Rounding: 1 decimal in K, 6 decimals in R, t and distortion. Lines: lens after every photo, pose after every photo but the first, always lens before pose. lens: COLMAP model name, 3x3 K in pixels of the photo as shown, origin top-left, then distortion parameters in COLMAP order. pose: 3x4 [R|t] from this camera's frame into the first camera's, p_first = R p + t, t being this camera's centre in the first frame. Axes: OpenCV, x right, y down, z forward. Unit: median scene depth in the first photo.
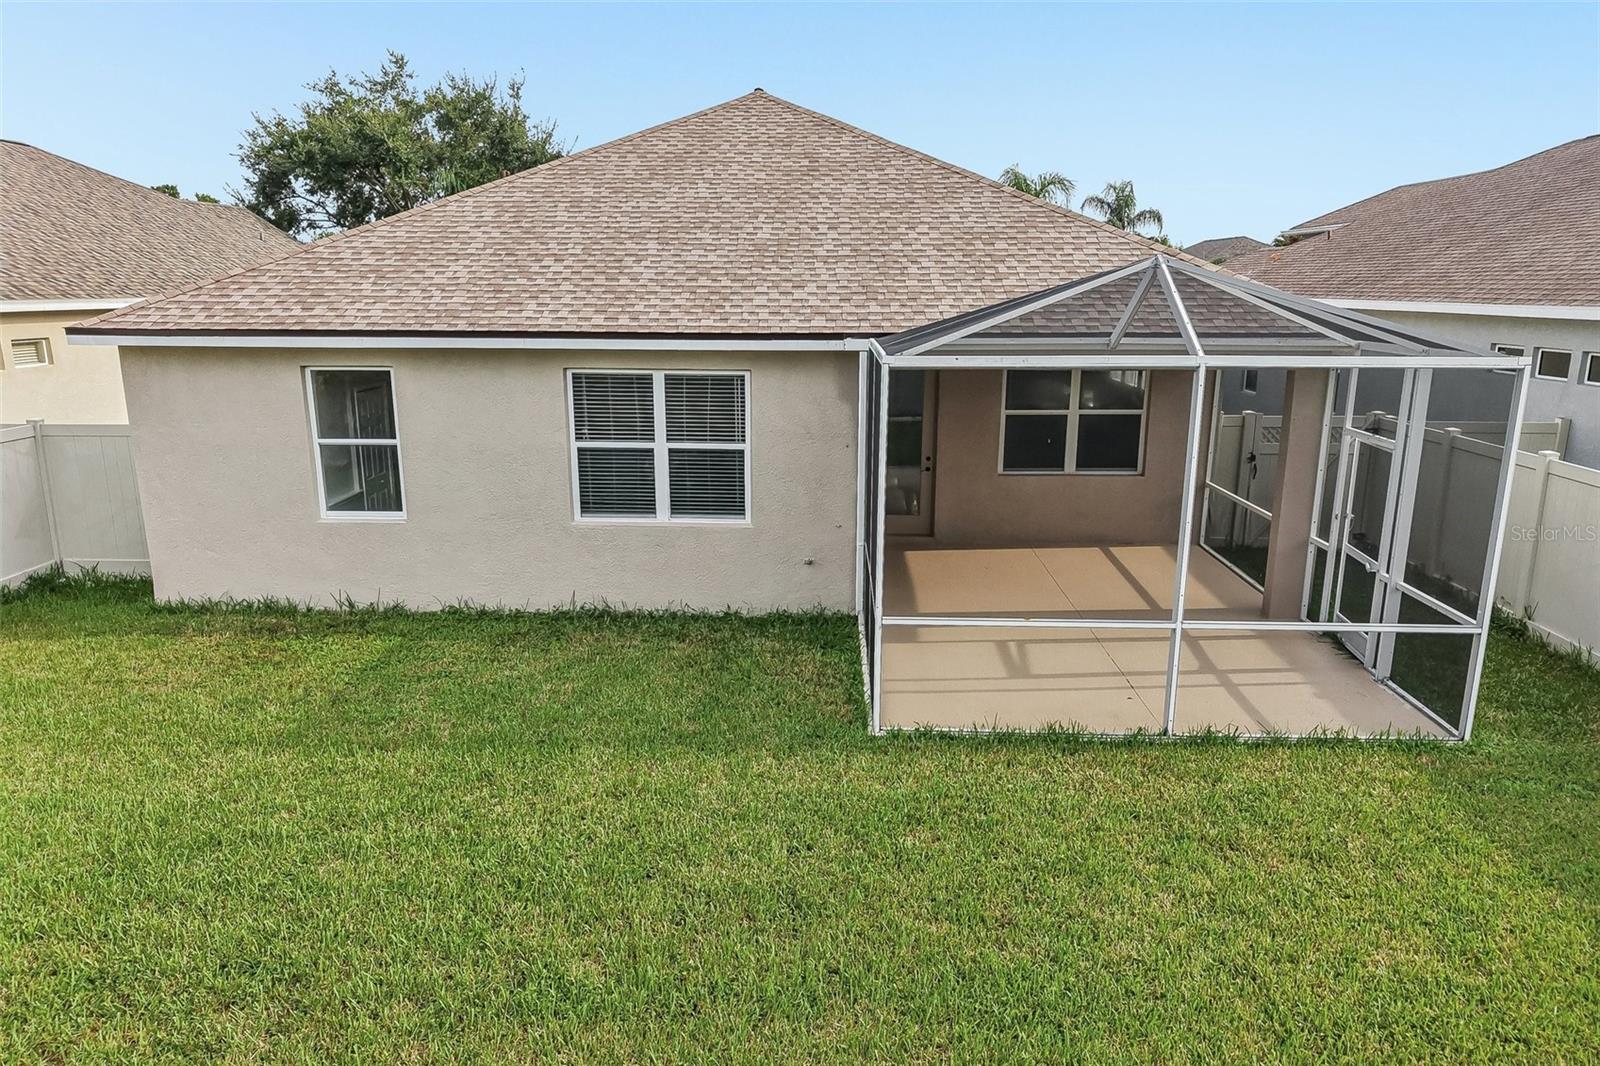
lens RADIAL K [[1090.9, 0, 800.0], [0, 1090.9, 533.0], [0, 0, 1]] dist [0.000759, 0.000239]
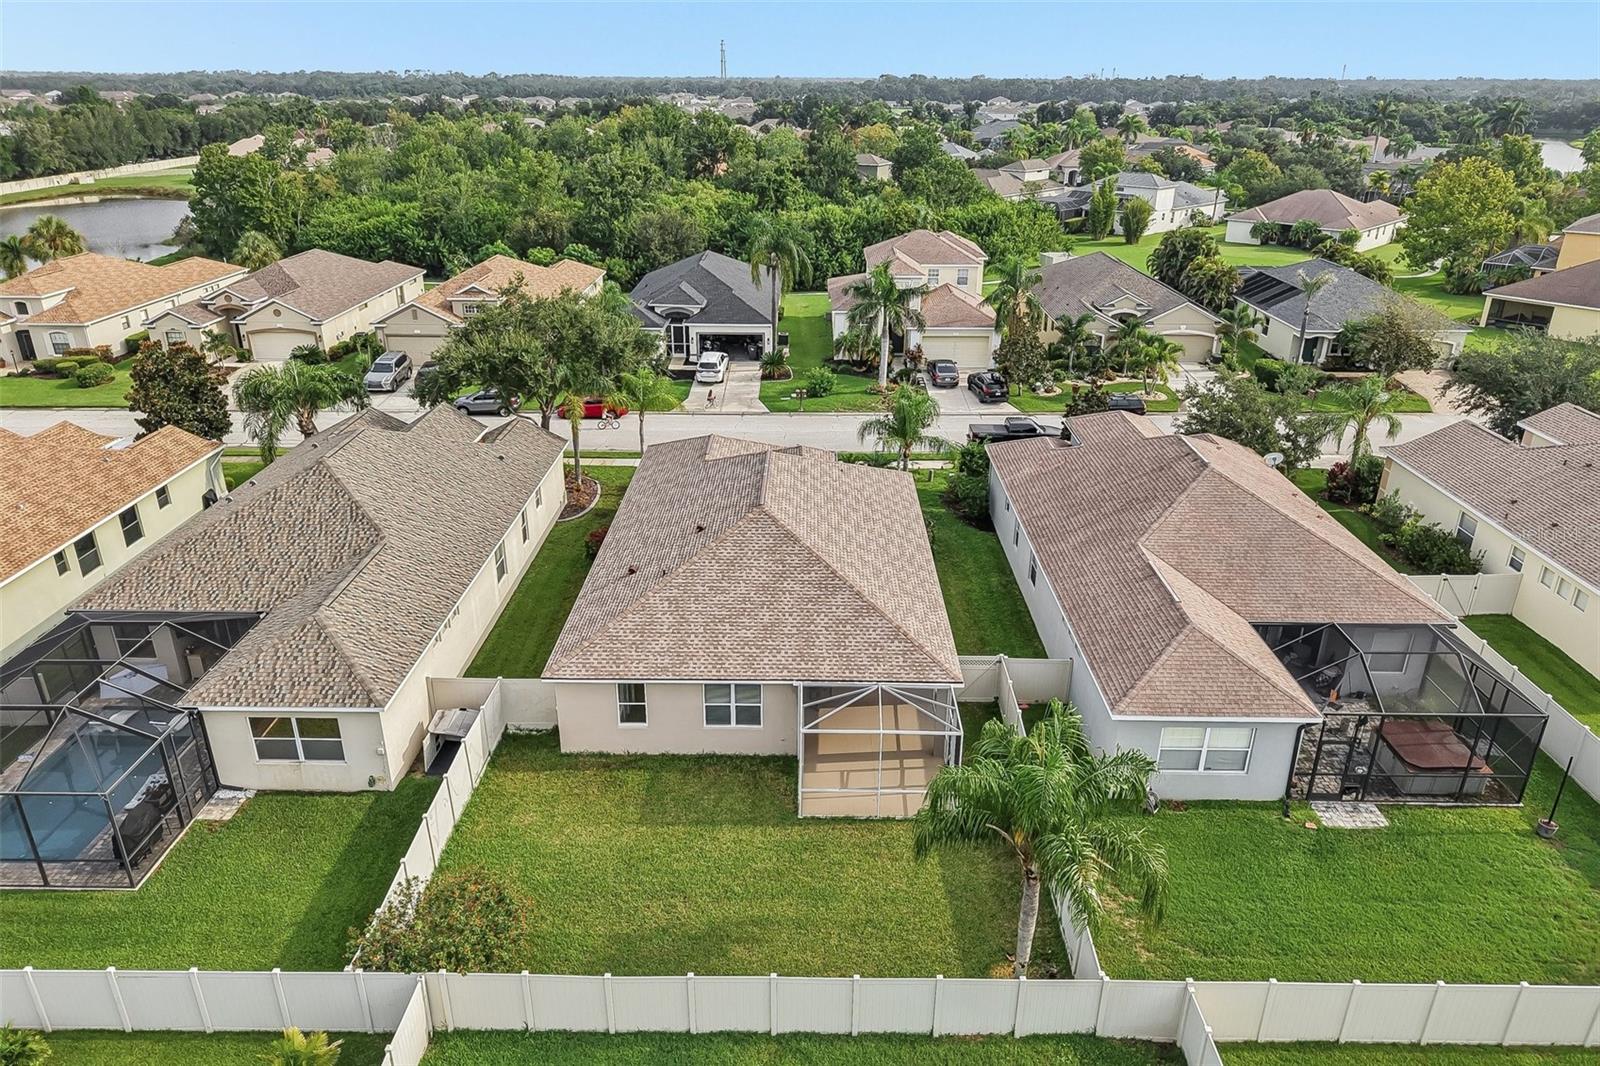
lens RADIAL K [[1089.3, 0, 800.0], [0, 1089.3, 533.0], [0, 0, 1]] dist [0.078334, -0.107642]
pose [[0.999800, -0.000940, 0.019966, -0.002521], [-0.002457, 0.985537, 0.169442, -1.075029], [-0.019836, -0.169457, 0.985338, -1.925245]]
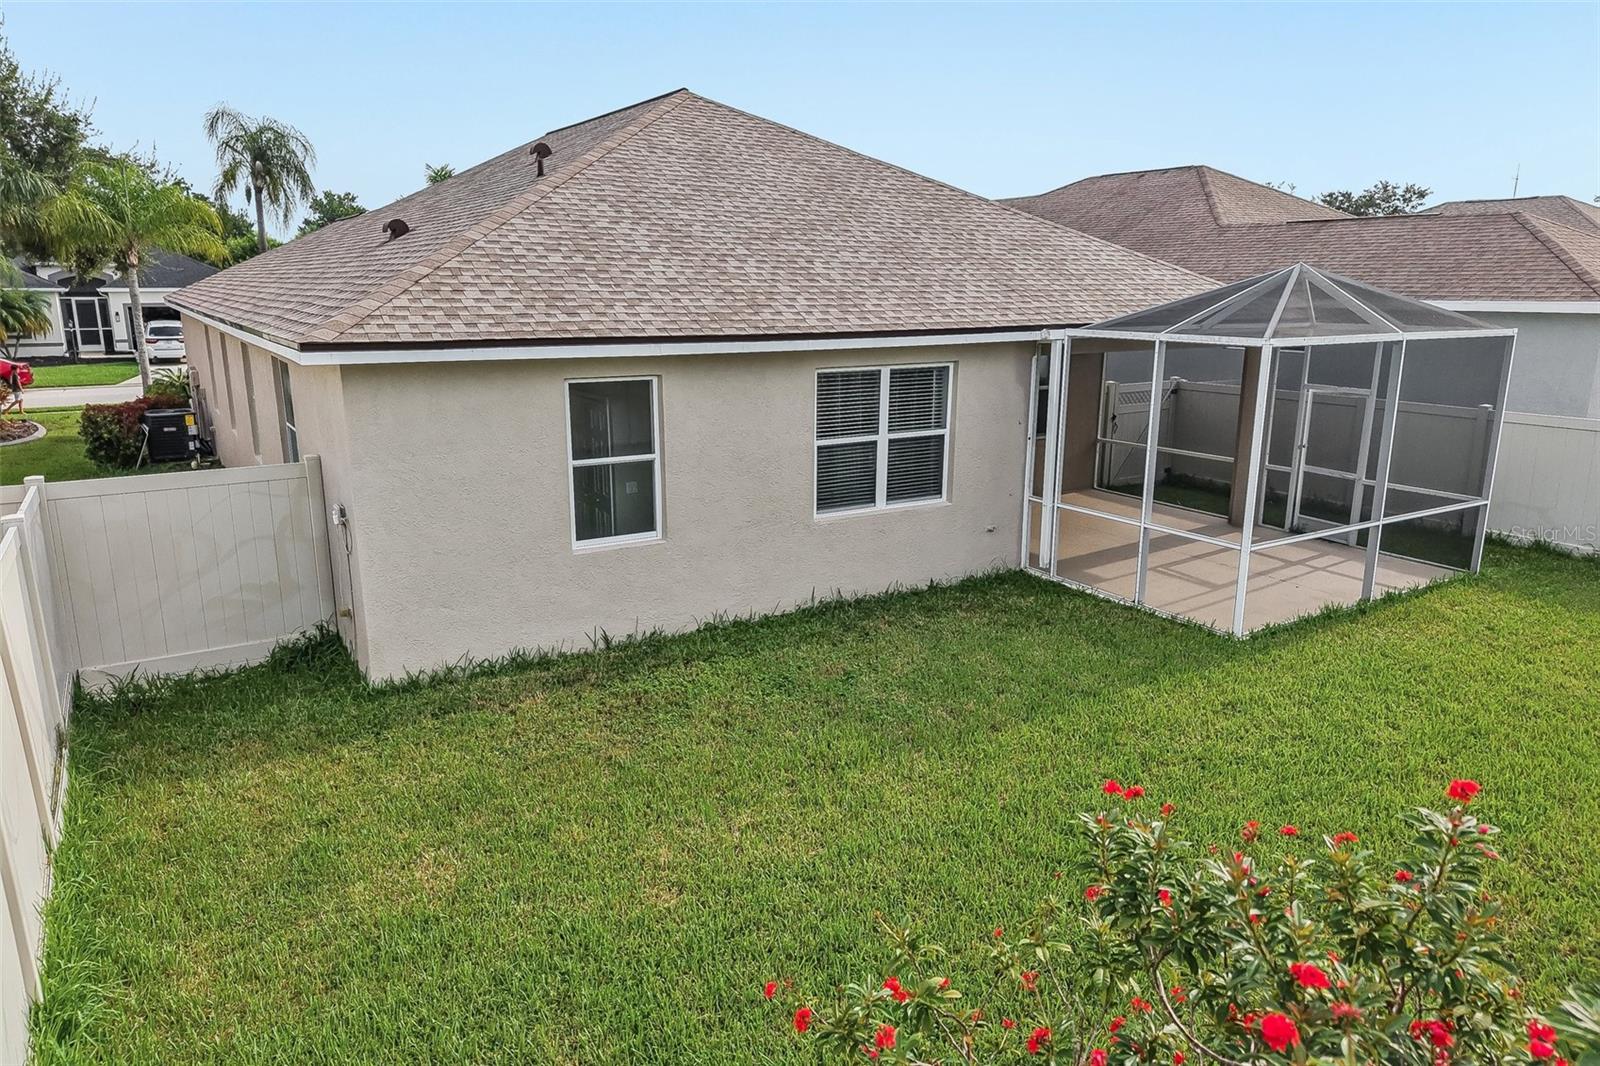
lens RADIAL K [[1089.3, 0, 800.0], [0, 1089.3, 533.0], [0, 0, 1]] dist [0.078334, -0.107642]
pose [[0.832494, -0.128378, 0.538956, -0.780624], [0.130787, 0.990828, 0.033993, -0.034344], [-0.538376, 0.042190, 0.841648, 0.153804]]
